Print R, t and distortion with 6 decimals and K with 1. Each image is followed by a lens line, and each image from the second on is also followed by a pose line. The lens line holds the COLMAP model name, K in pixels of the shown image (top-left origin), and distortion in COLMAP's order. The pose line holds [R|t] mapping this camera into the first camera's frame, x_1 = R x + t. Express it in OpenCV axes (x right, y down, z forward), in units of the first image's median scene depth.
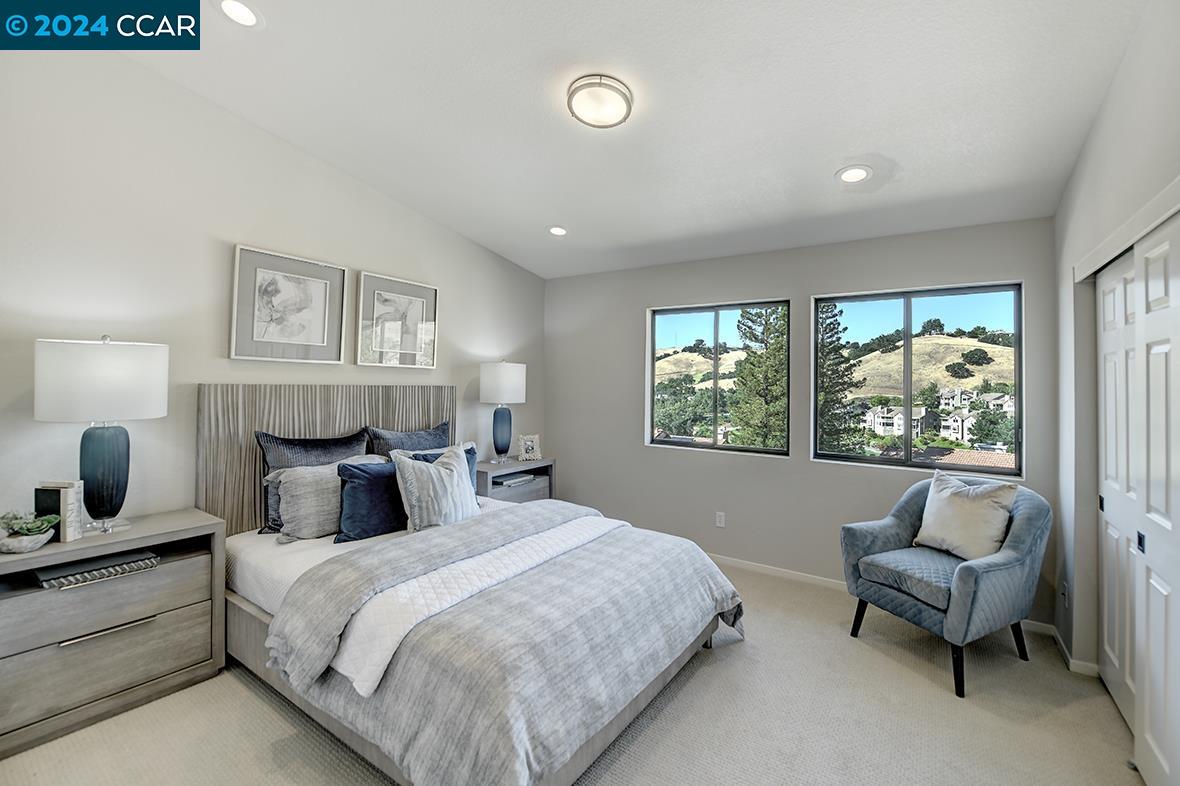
lens RADIAL K [[479.8, 0, 599.3], [0, 479.8, 379.1], [0, 0, 1]] dist [-0.016110, 0.000009]
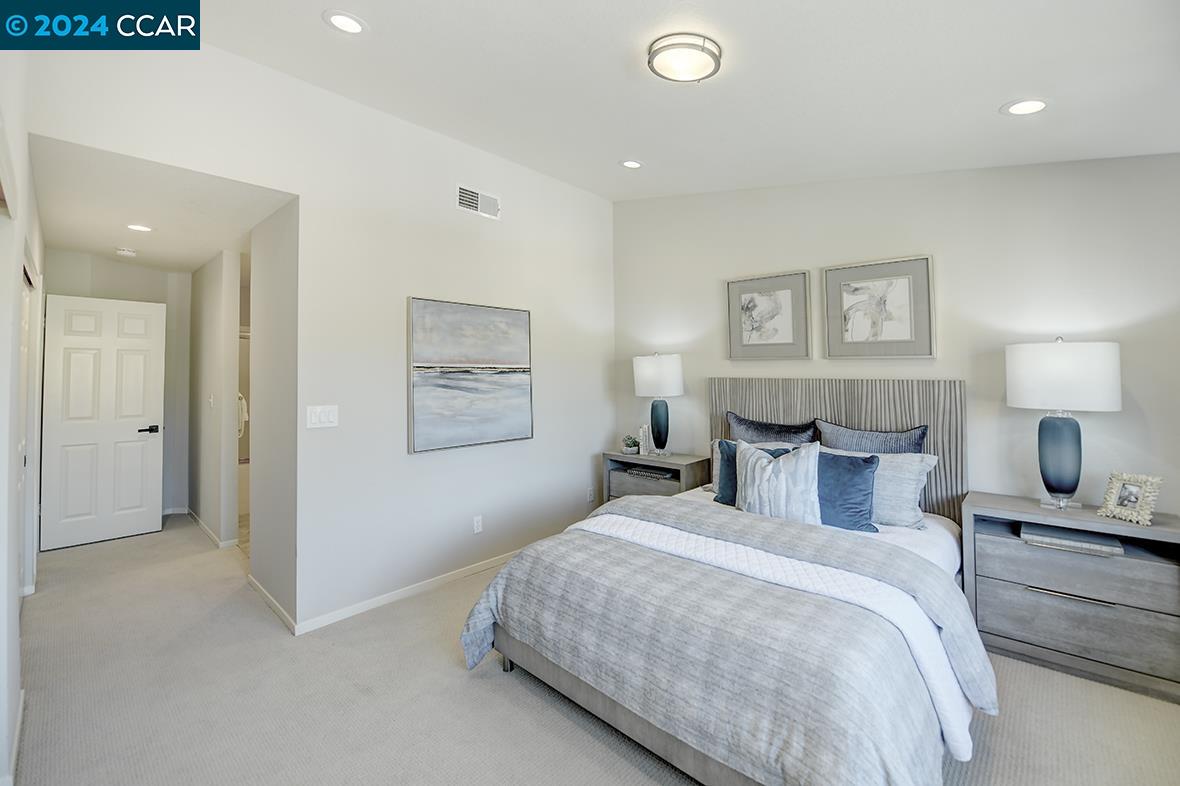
lens RADIAL K [[485.6, 0, 588.3], [0, 485.6, 383.2], [0, 0, 1]] dist [-0.016414, -0.000250]
pose [[-0.132765, 0.005396, -0.991133, 0.690116], [0.006873, 0.999966, 0.004523, 0.015668], [0.991124, -0.006211, -0.132798, 0.725060]]
